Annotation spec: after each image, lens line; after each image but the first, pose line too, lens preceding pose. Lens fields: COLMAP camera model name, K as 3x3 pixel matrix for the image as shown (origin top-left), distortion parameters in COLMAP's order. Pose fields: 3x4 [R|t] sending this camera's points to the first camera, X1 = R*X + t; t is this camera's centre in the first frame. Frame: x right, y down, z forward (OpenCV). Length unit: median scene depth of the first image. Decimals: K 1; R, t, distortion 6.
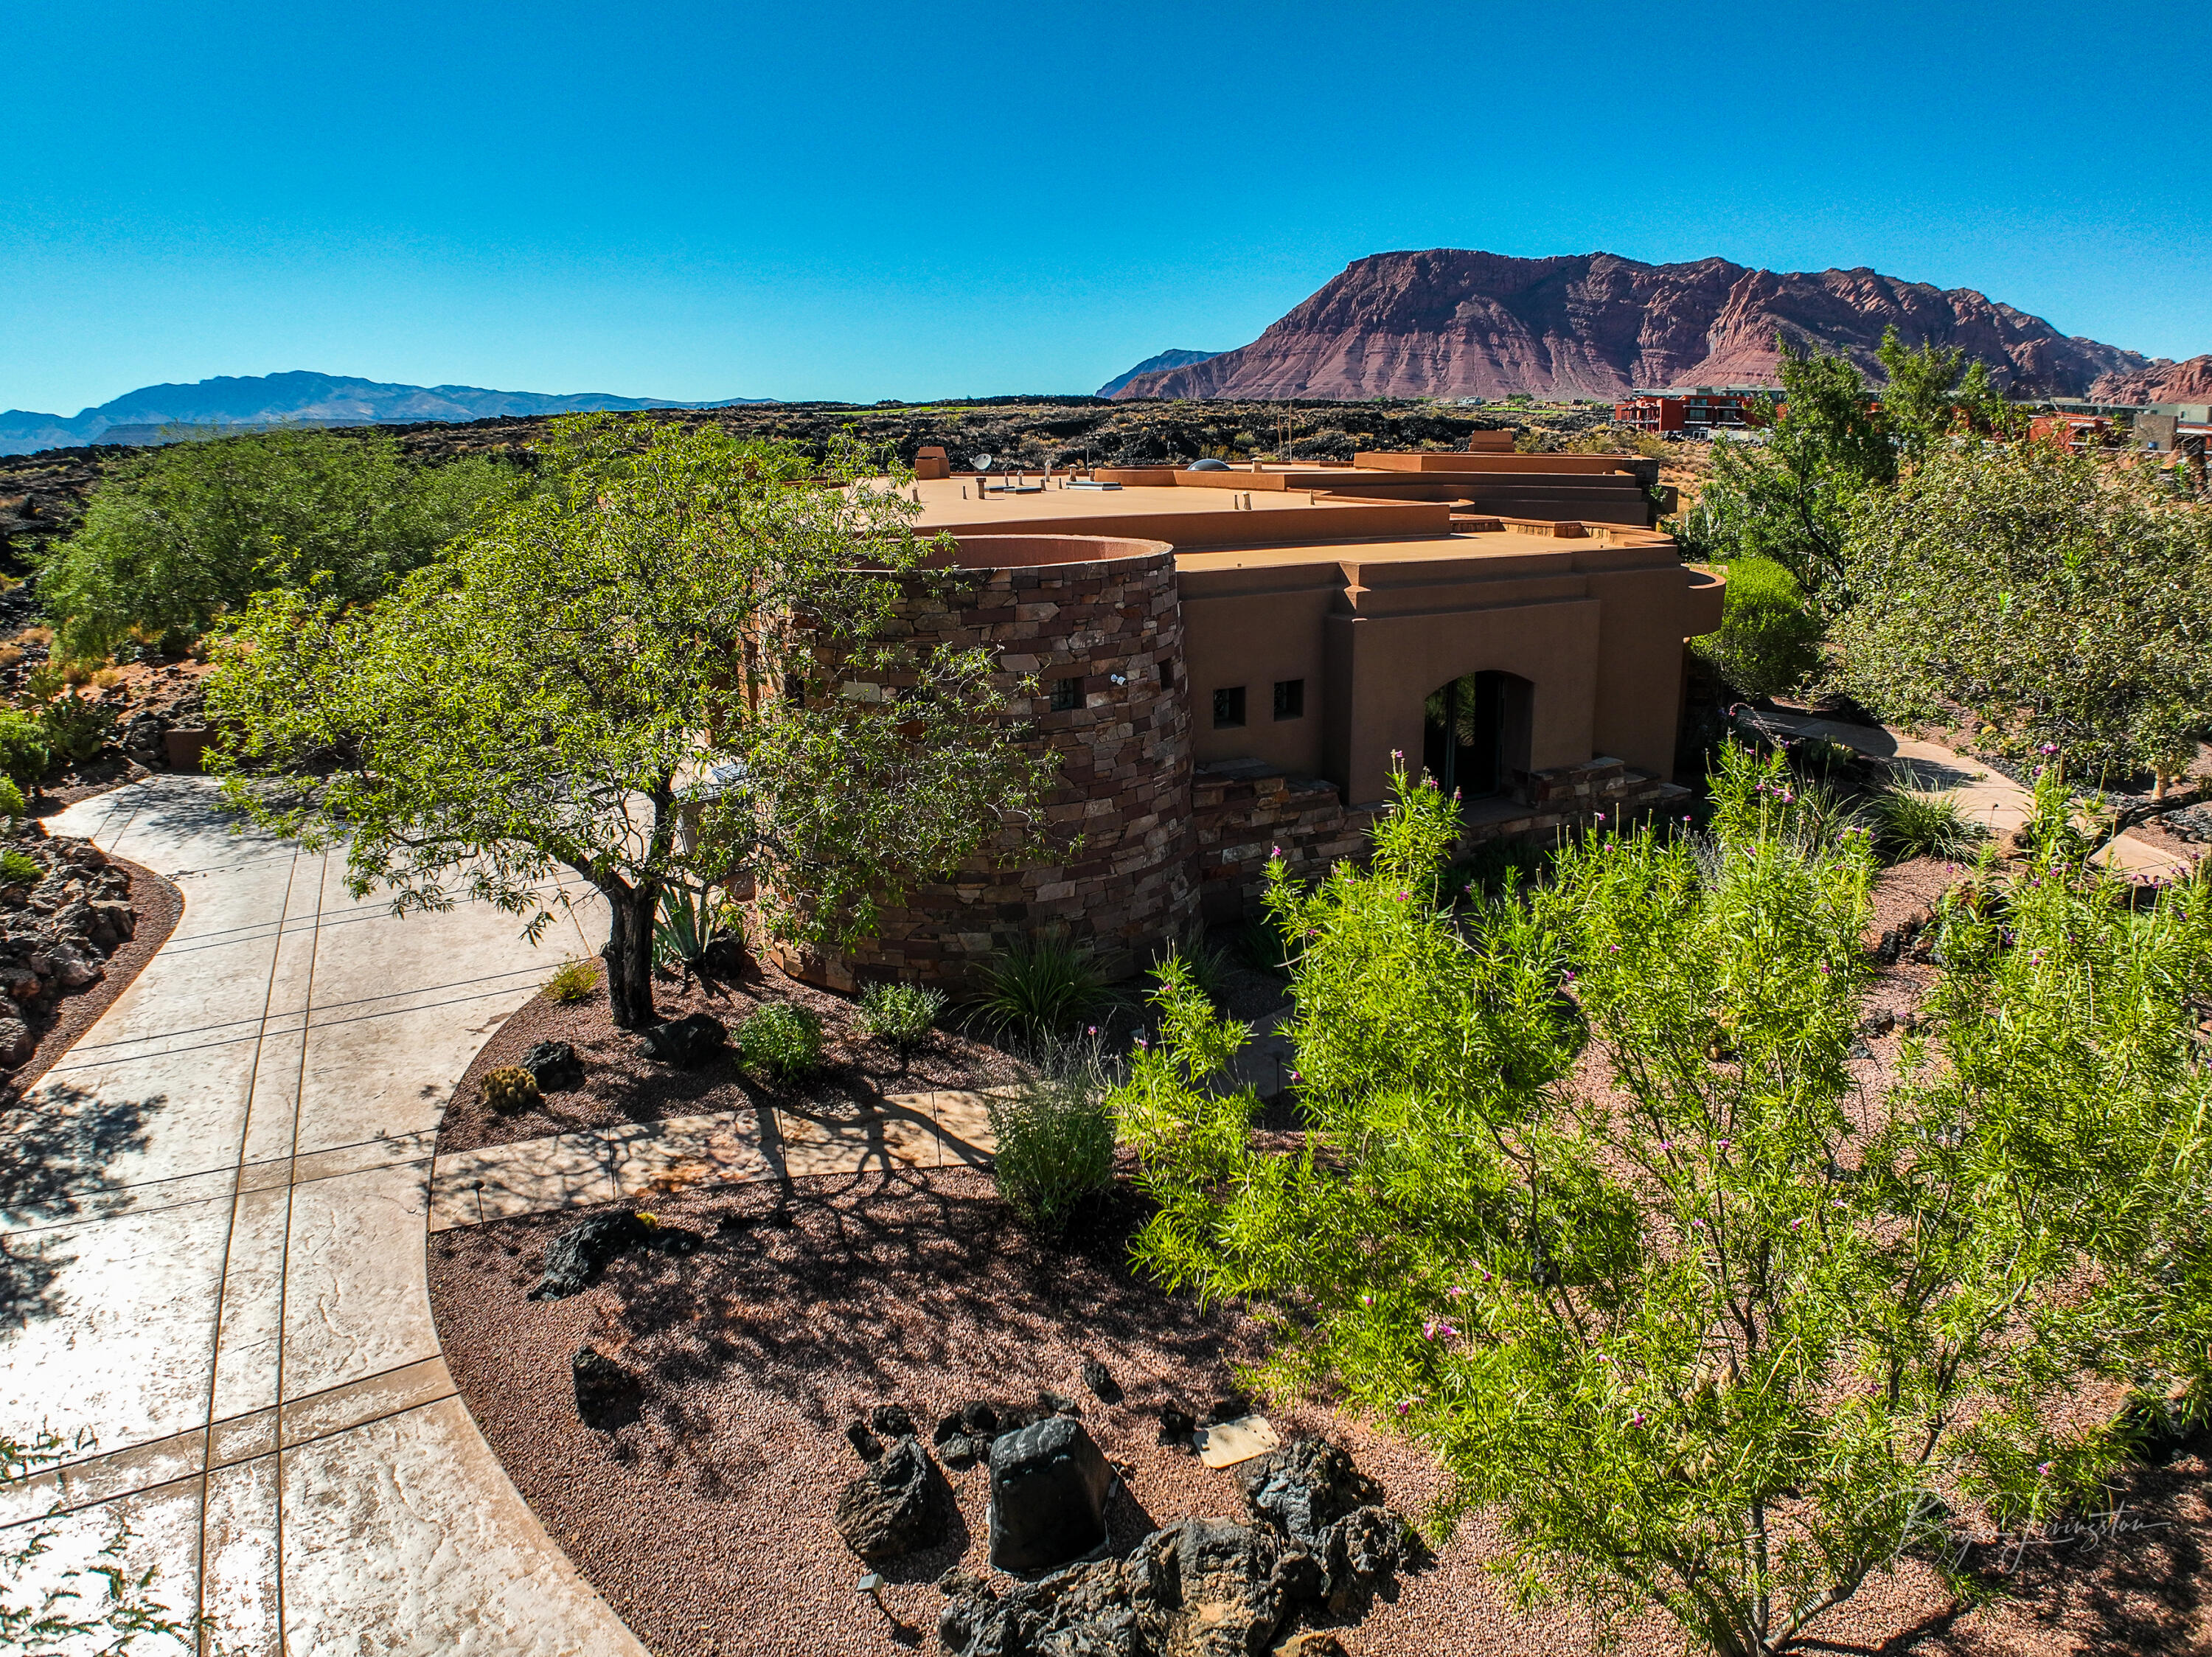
lens RADIAL K [[1346.0, 0, 1105.6], [0, 1346.0, 809.8], [0, 0, 1]] dist [-0.185510, 0.033706]
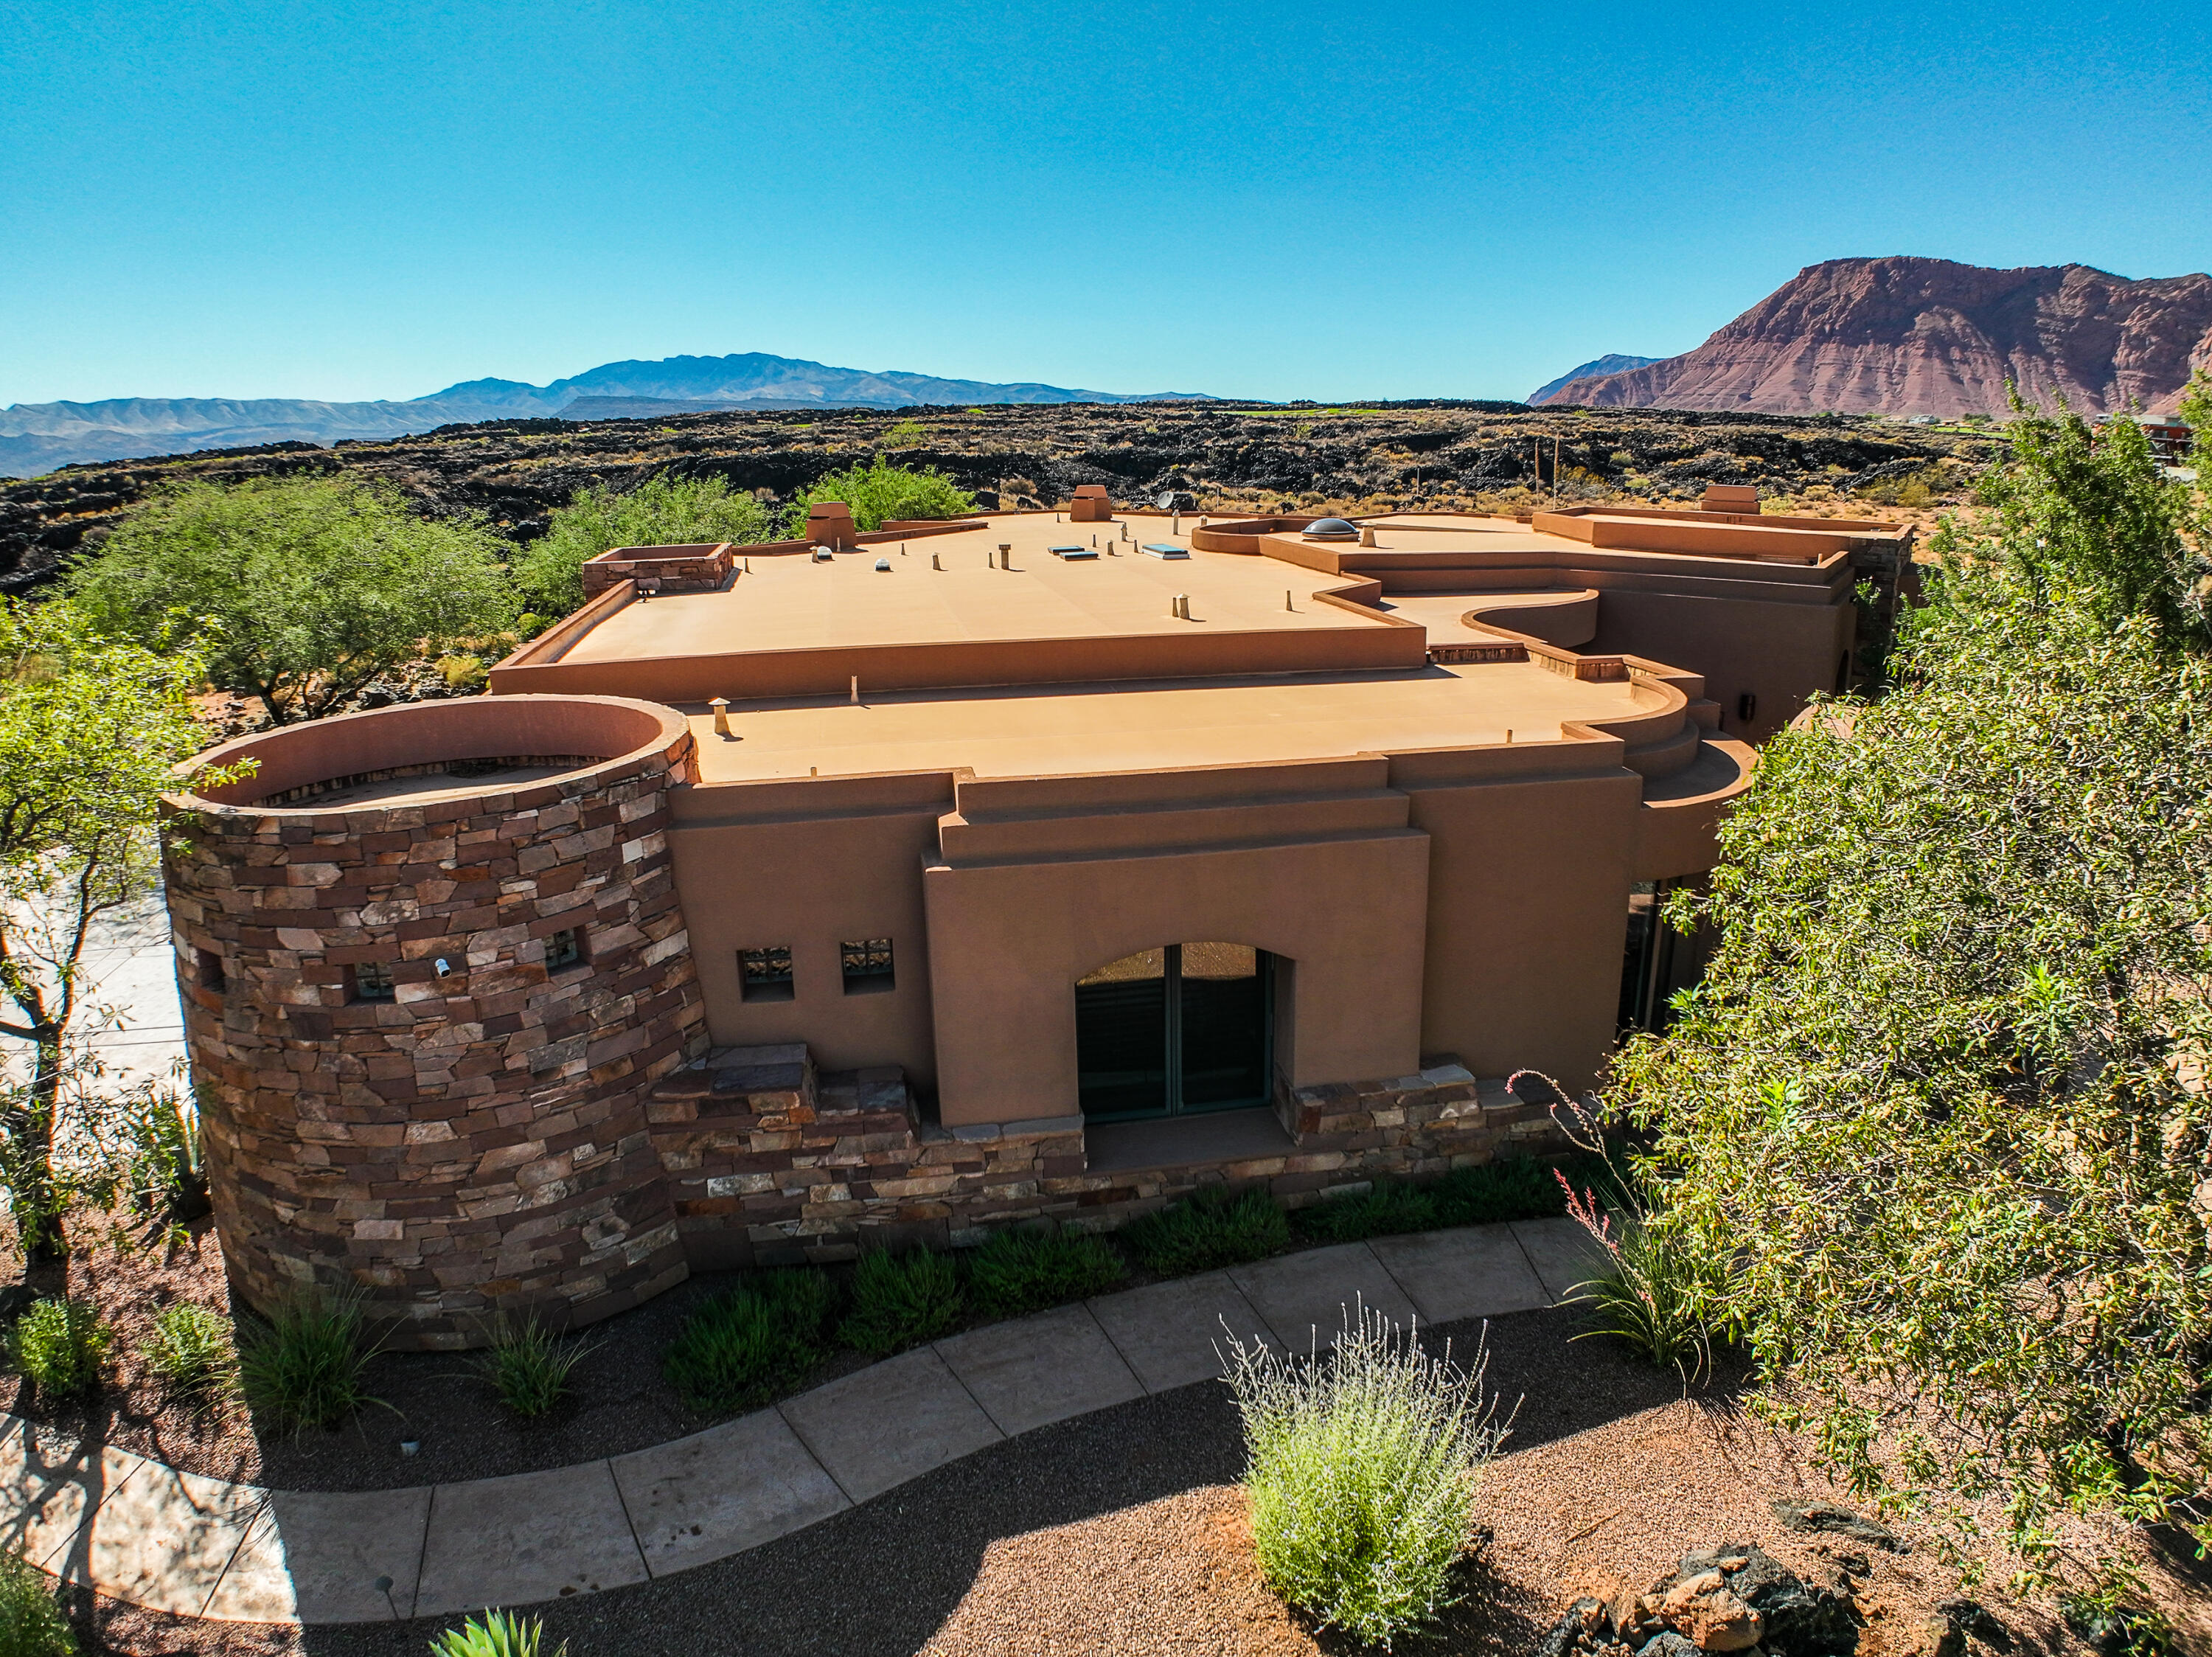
lens RADIAL K [[1346.0, 0, 1105.6], [0, 1346.0, 809.8], [0, 0, 1]] dist [-0.185510, 0.033706]
pose [[0.952582, 0.082690, -0.292832, 0.467873], [-0.082333, 0.996513, 0.013569, -0.189677], [0.292933, 0.011185, 0.956068, 0.385794]]
